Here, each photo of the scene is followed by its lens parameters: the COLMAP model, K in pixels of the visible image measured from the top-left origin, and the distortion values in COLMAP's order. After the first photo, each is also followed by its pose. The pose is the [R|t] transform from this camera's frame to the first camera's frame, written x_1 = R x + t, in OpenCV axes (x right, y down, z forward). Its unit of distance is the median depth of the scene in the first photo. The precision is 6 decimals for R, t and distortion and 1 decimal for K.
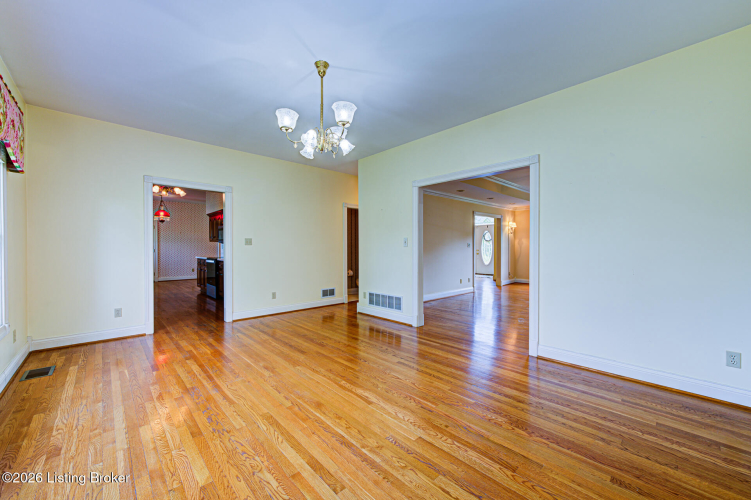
lens RADIAL K [[294.2, 0, 375.9], [0, 294.2, 249.5], [0, 0, 1]] dist [0.000492, 0.000075]
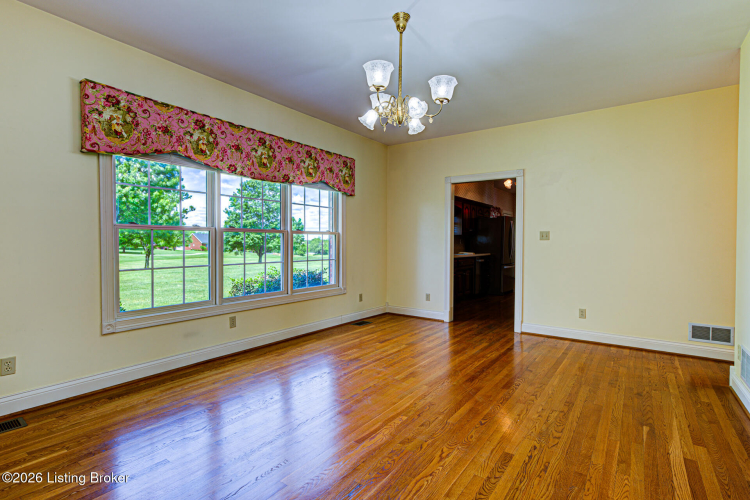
lens RADIAL K [[367.6, 0, 374.5], [0, 367.6, 248.8], [0, 0, 1]] dist [0.027152, 0.000061]
pose [[0.192022, 0.016761, -0.981248, 0.774670], [-0.008095, 0.999847, 0.015494, -0.006324], [0.981357, 0.004968, 0.192128, 0.693796]]
